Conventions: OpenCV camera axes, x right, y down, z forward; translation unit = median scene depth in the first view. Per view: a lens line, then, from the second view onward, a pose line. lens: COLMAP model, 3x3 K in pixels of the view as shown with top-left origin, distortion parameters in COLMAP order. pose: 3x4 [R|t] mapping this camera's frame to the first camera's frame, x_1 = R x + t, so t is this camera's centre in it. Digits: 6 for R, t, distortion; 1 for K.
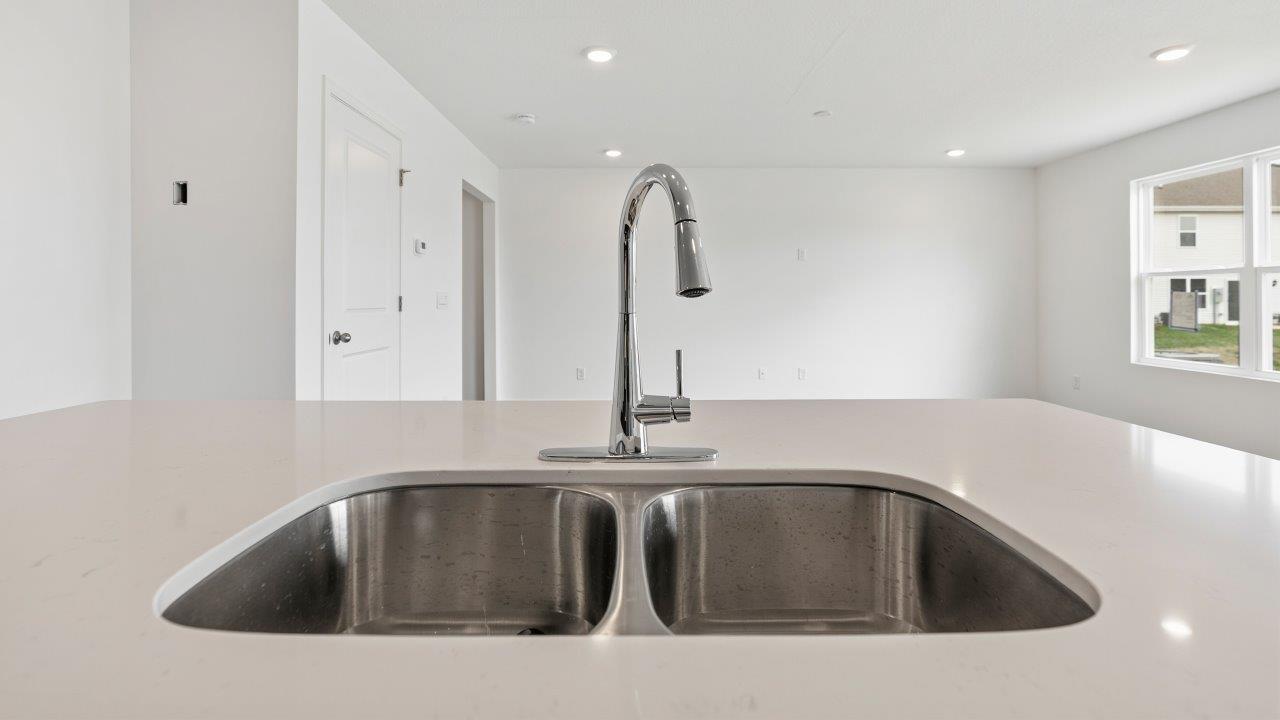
lens RADIAL K [[609.9, 0, 635.6], [0, 609.9, 290.4], [0, 0, 1]] dist [-0.009972, 0.002742]
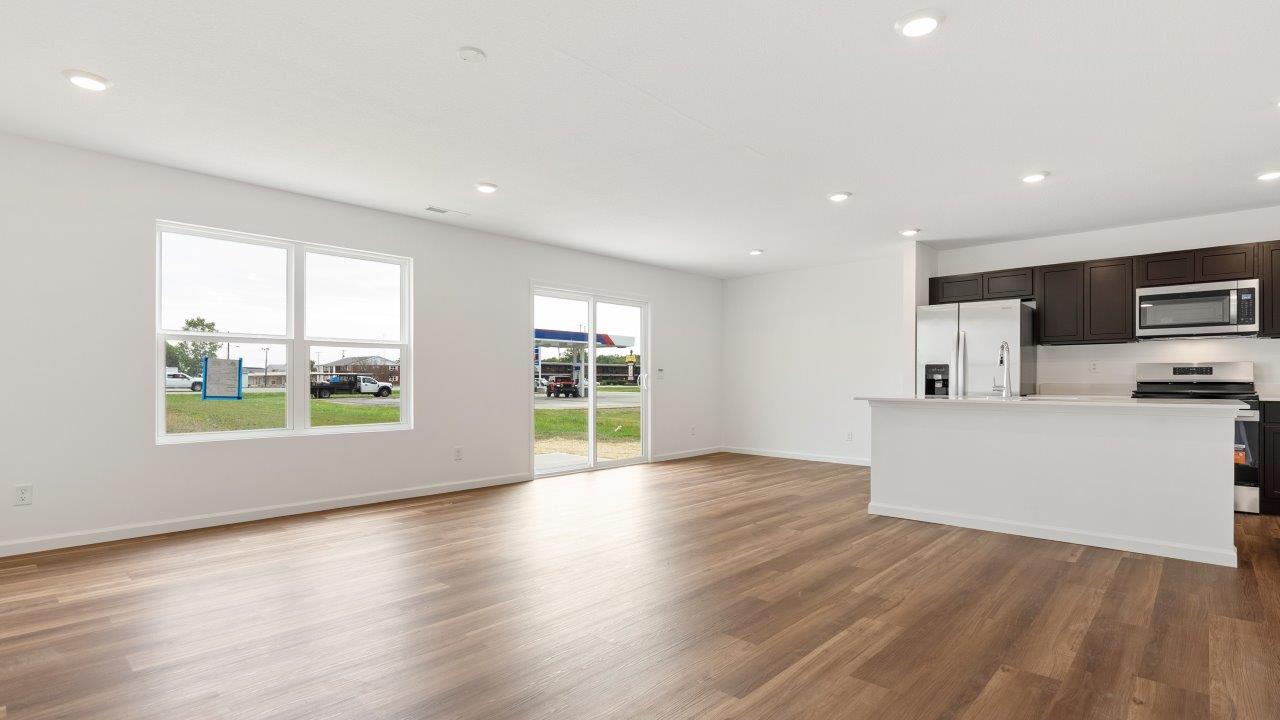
lens RADIAL K [[609.9, 0, 645.8], [0, 609.9, 379.7], [0, 0, 1]] dist [-0.009972, 0.002742]
pose [[-0.739397, -0.000606, 0.673270, -0.263372], [-0.009480, 0.999910, -0.009511, 0.045649], [-0.673203, -0.013415, -0.739336, 1.500443]]
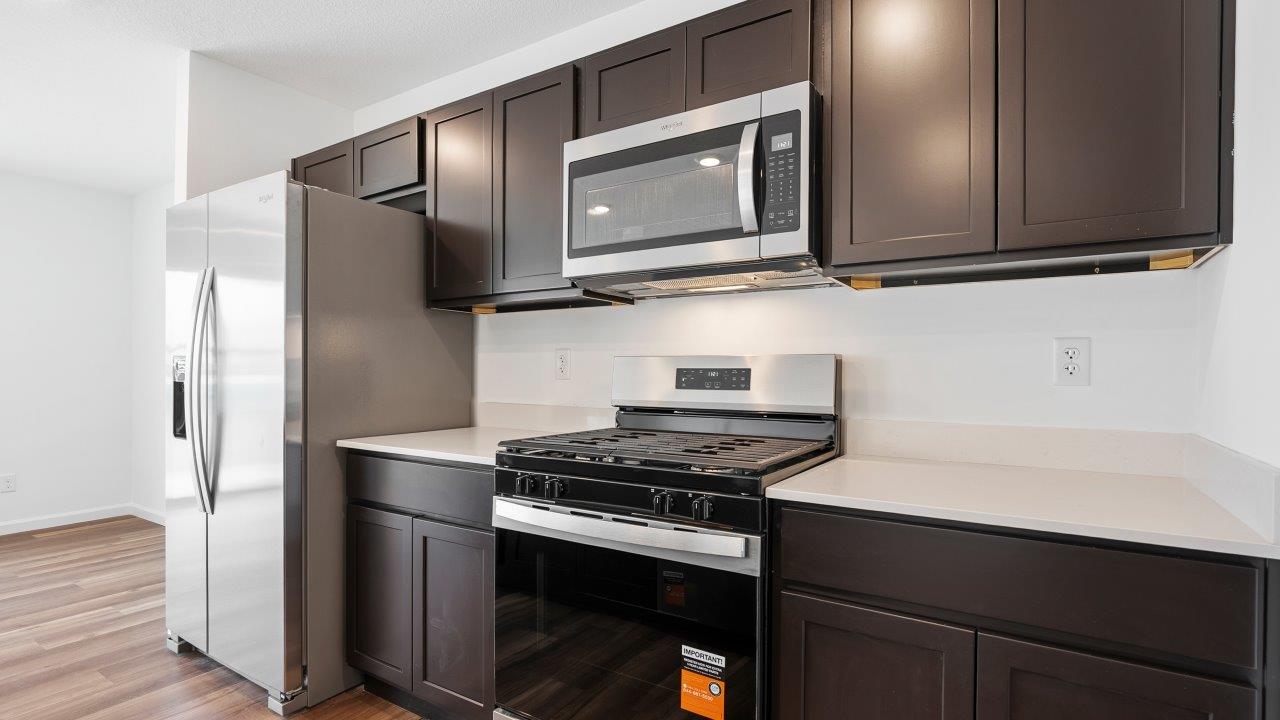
lens RADIAL K [[609.9, 0, 651.6], [0, 609.9, 375.4], [0, 0, 1]] dist [-0.009972, 0.002742]
pose [[-0.850237, -0.008162, 0.526337, -0.473971], [-0.011866, 0.999923, -0.003662, 0.000720], [-0.526266, -0.009359, -0.850268, 0.107042]]
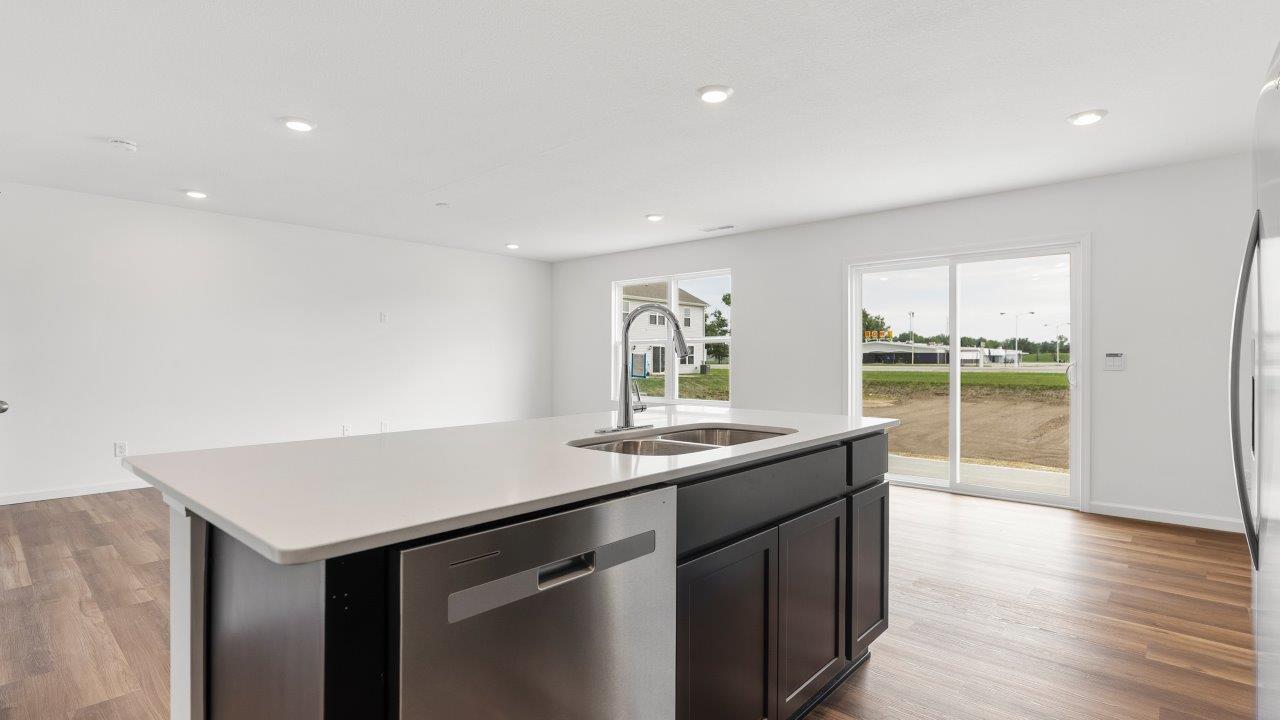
lens RADIAL K [[609.9, 0, 641.8], [0, 609.9, 356.1], [0, 0, 1]] dist [-0.009972, 0.002742]
pose [[0.663578, 0.001960, 0.748105, -0.379809], [-0.010700, 0.999919, 0.006871, -0.002644], [-0.748031, -0.012564, 0.663545, -0.119924]]
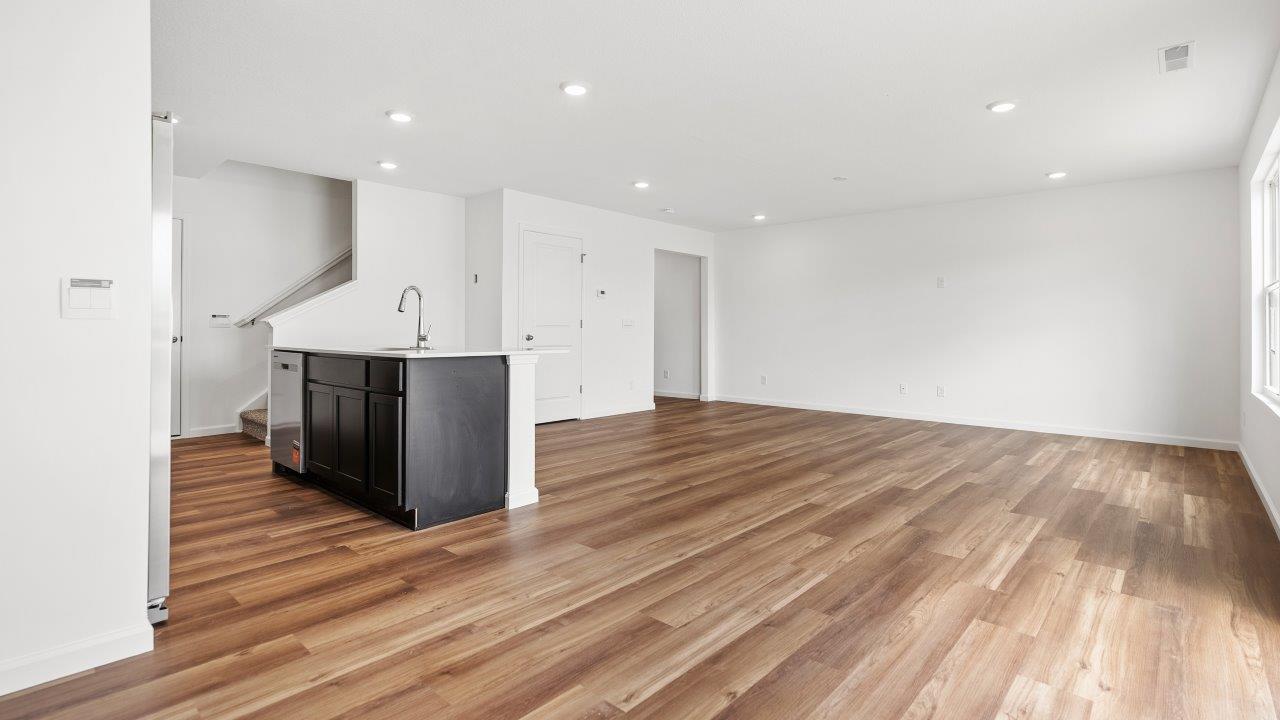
lens RADIAL K [[609.9, 0, 643.6], [0, 609.9, 327.9], [0, 0, 1]] dist [-0.009972, 0.002742]
pose [[0.744986, -0.001122, -0.667079, 0.970949], [0.004634, 0.999983, 0.003494, 0.026884], [0.667064, -0.005694, 0.744979, -0.286868]]
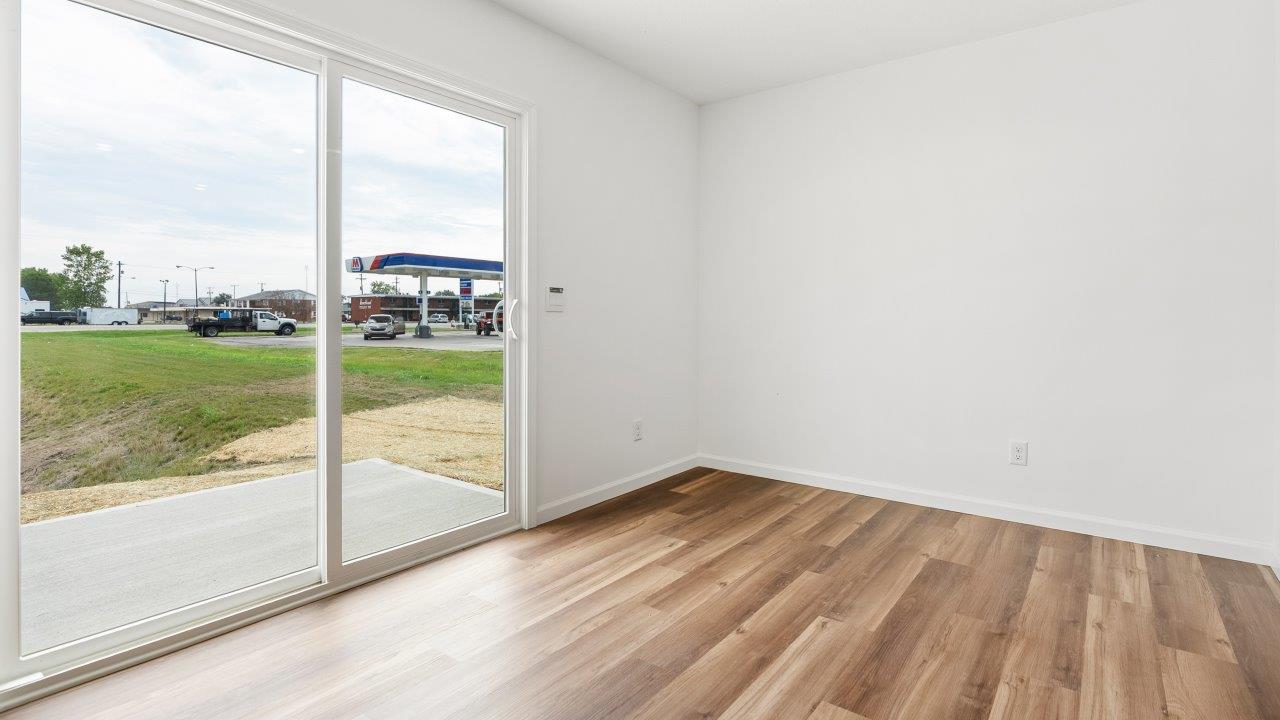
lens RADIAL K [[609.9, 0, 667.5], [0, 609.9, 318.4], [0, 0, 1]] dist [-0.009972, 0.002742]
pose [[-0.815009, -0.003835, 0.579435, 0.481890], [-0.009427, 0.999933, -0.006643, 0.035453], [-0.579371, -0.010877, -0.814991, 0.532657]]
